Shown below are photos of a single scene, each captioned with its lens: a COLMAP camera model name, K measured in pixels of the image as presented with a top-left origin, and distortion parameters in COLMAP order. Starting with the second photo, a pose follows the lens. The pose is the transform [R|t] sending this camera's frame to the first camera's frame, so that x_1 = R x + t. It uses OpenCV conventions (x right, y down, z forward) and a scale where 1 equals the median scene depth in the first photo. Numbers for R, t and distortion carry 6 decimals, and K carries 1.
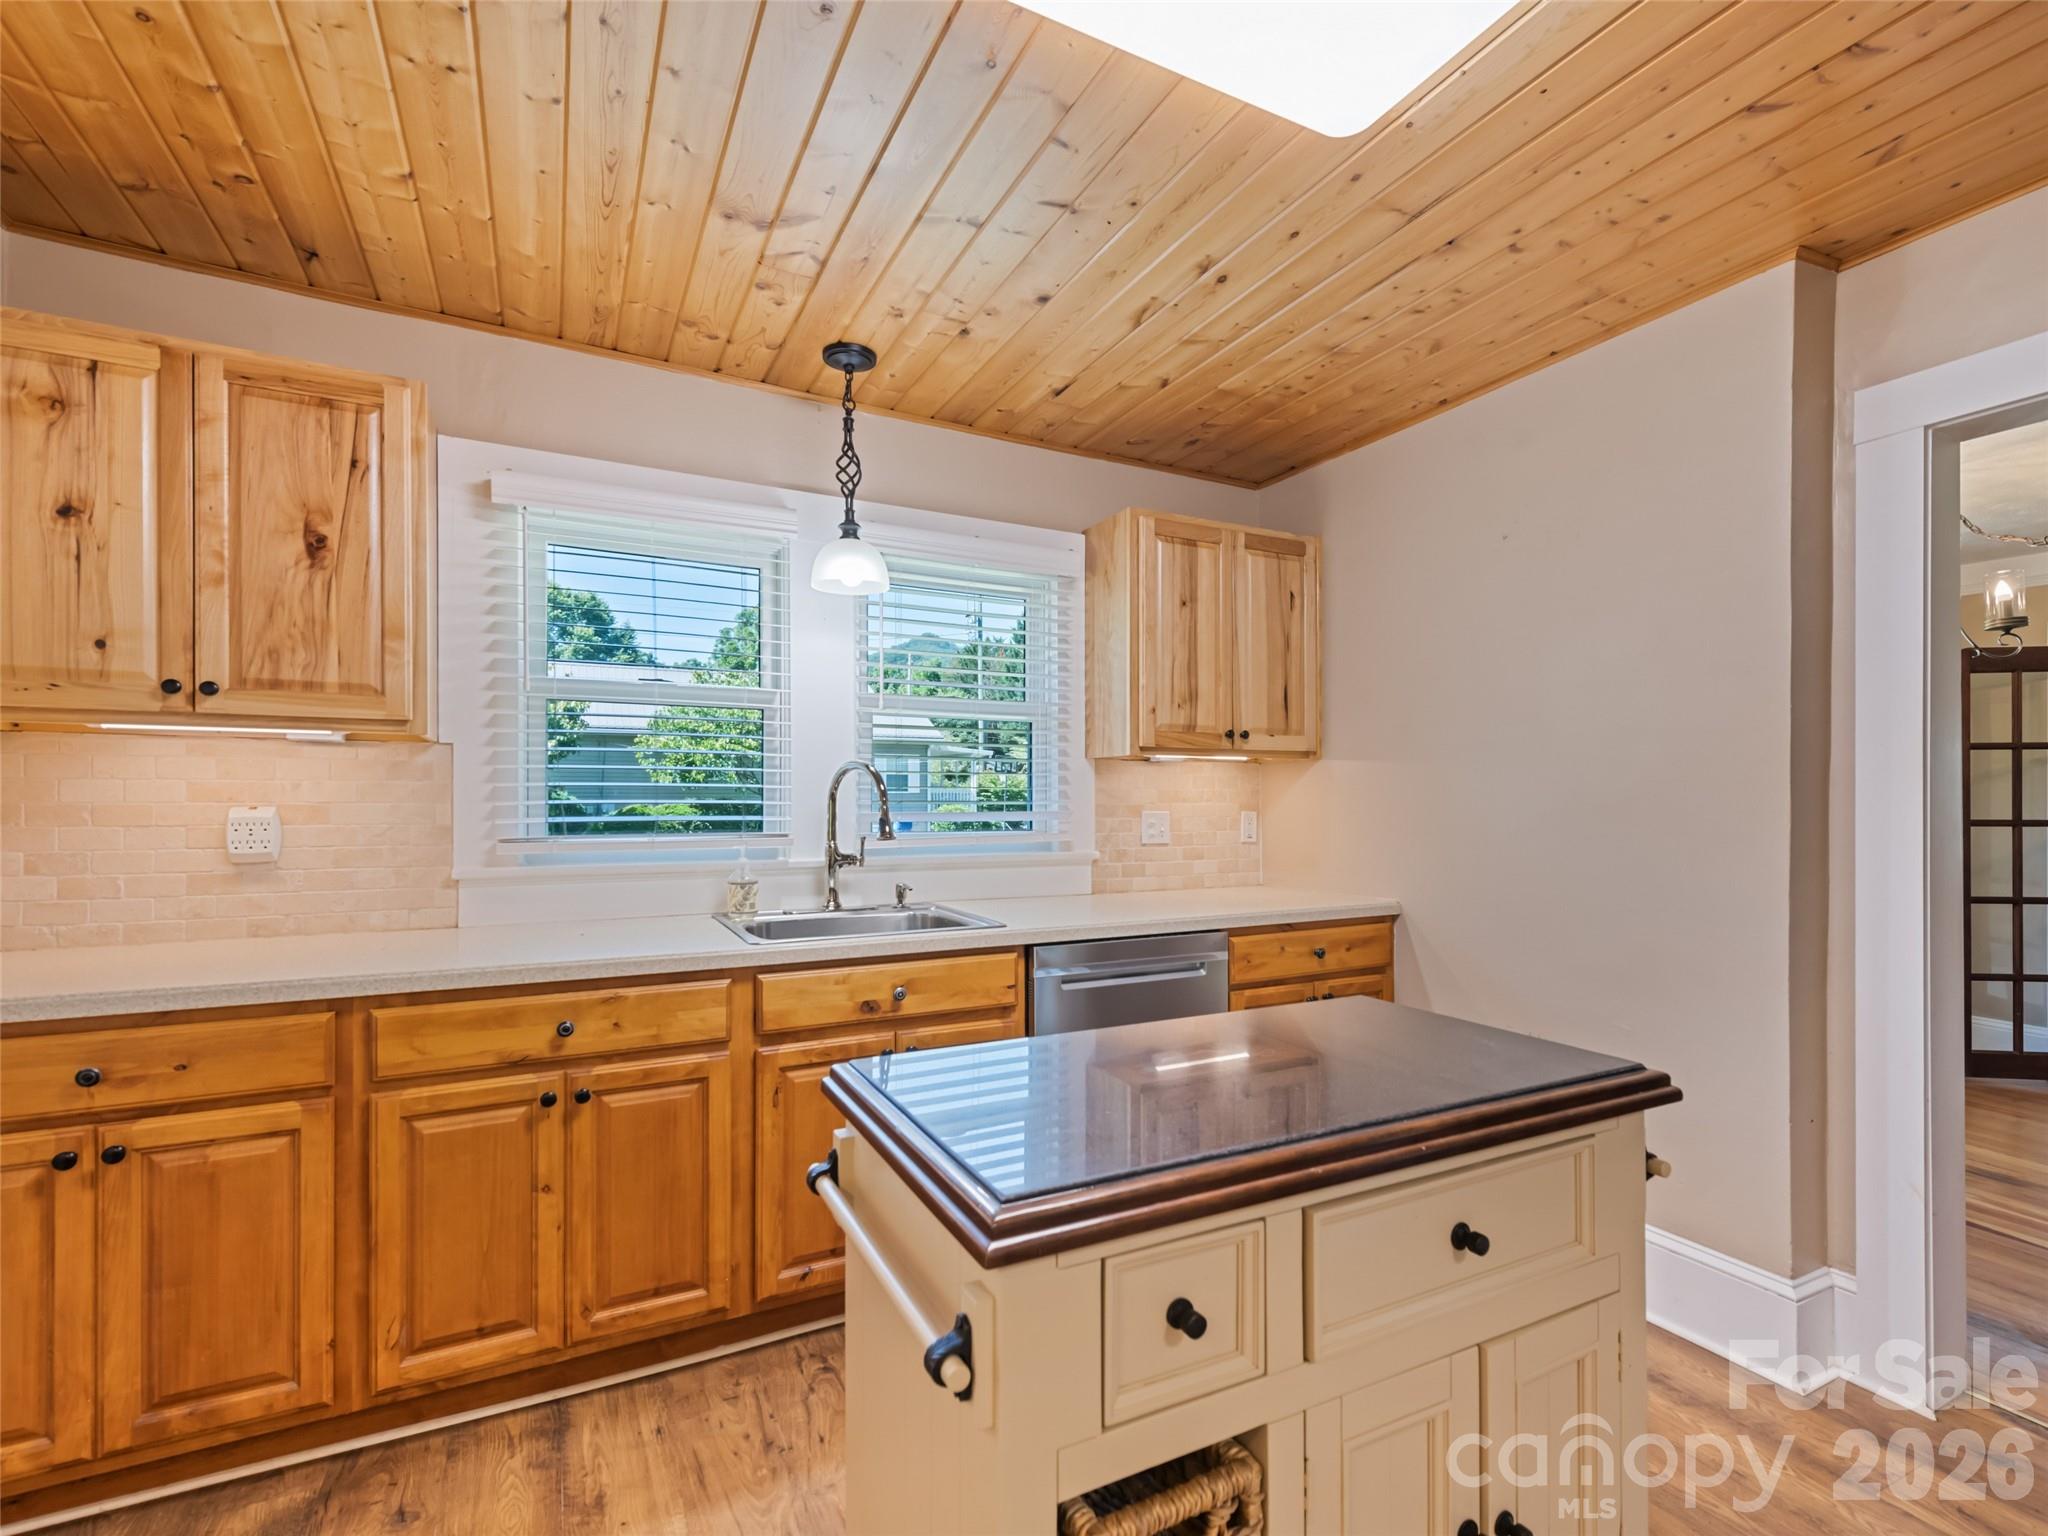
lens RADIAL K [[938.7, 0, 1033.6], [0, 938.7, 803.5], [0, 0, 1]] dist [0.009337, -0.000793]
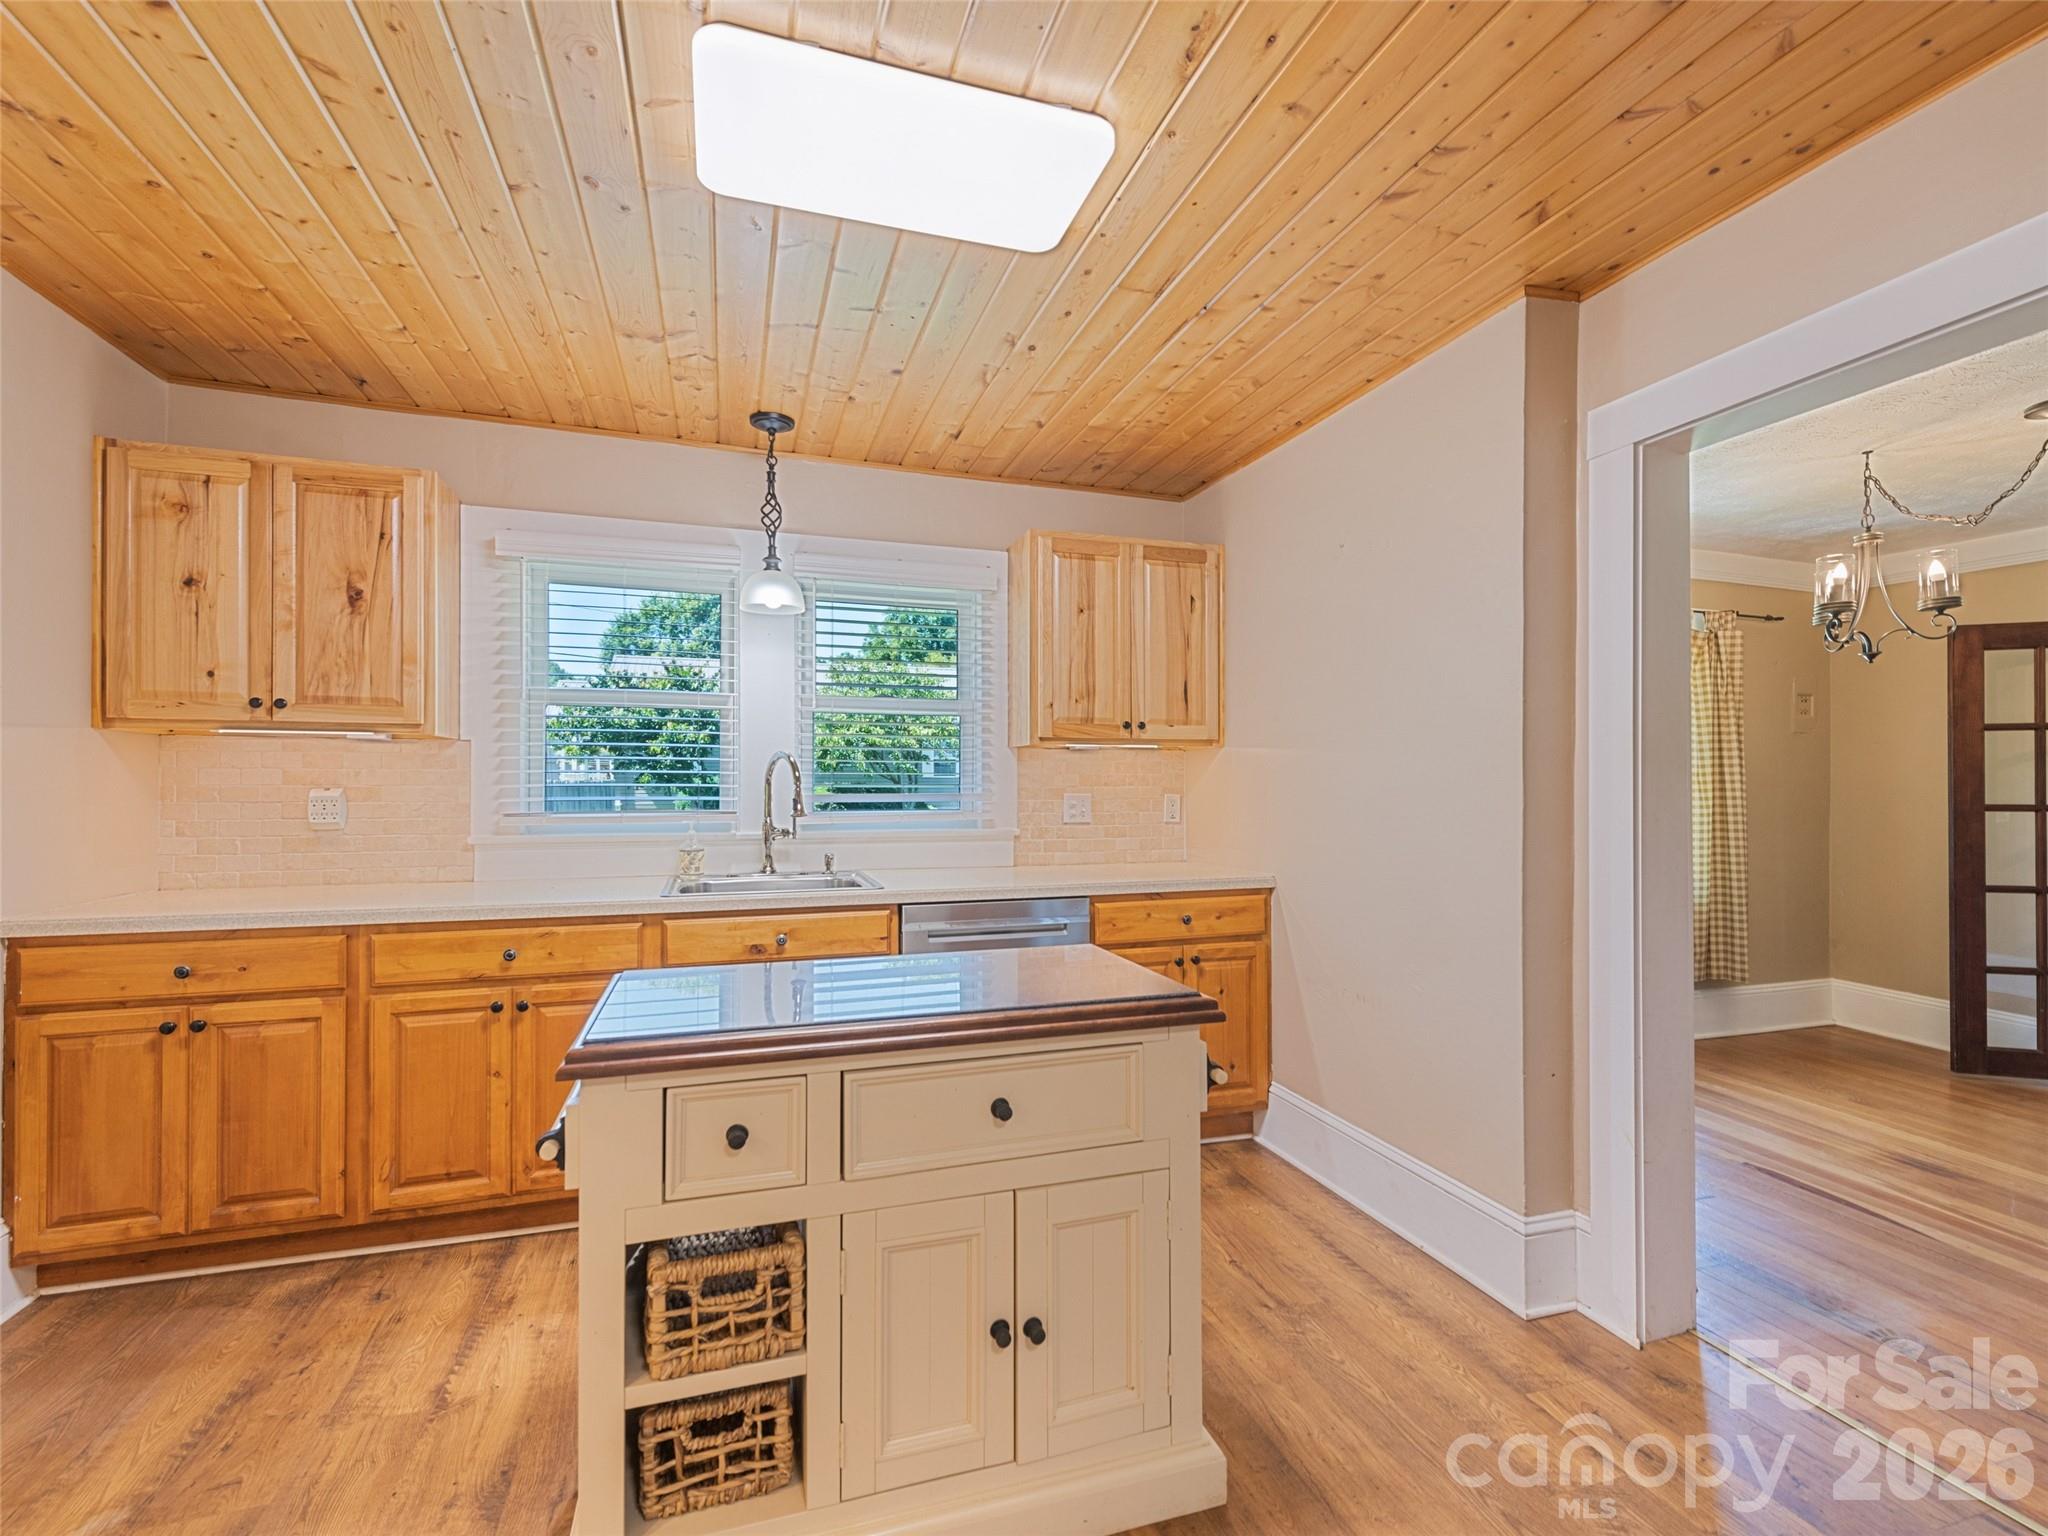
lens RADIAL K [[922.9, 0, 1026.5], [0, 922.9, 784.1], [0, 0, 1]] dist [0.009215, 0.000389]
pose [[0.987478, -0.000412, -0.157757, 0.407152], [-0.000246, 0.999991, -0.004151, 0.002519], [0.157757, 0.004138, 0.987469, -0.170368]]
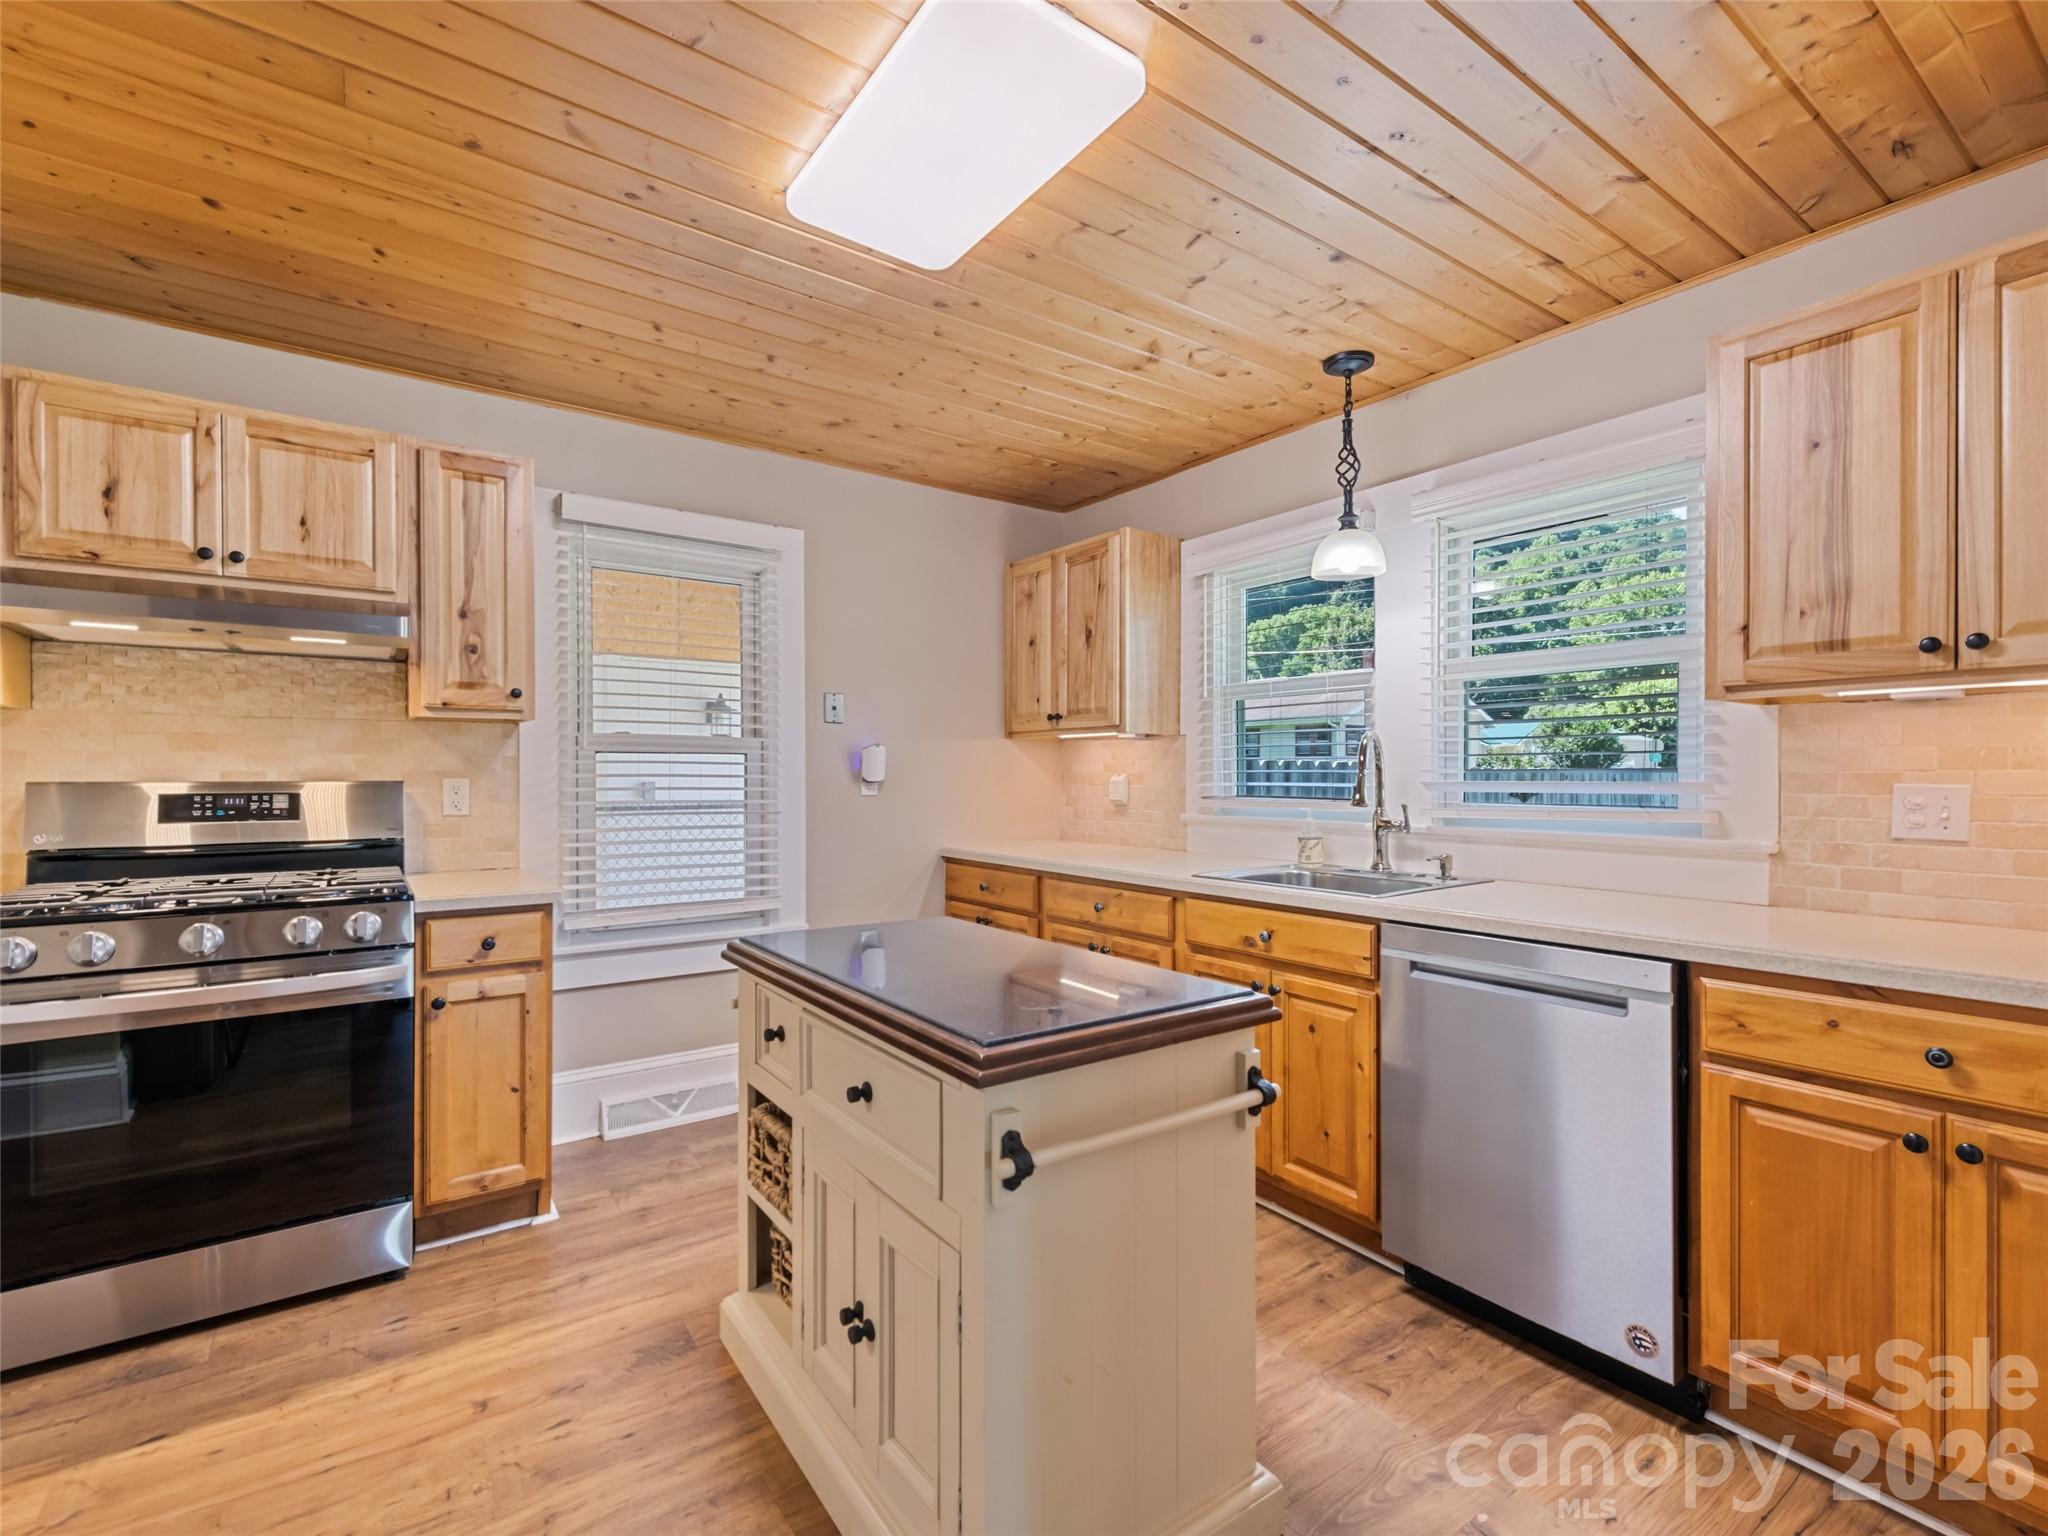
lens RADIAL K [[934.2, 0, 1028.5], [0, 934.2, 763.6], [0, 0, 1]] dist [0.016197, -0.000020]
pose [[0.148462, -0.015304, -0.988800, 1.046782], [-0.004545, 0.999859, -0.016157, 0.012790], [0.988908, 0.006893, 0.148372, 0.596747]]
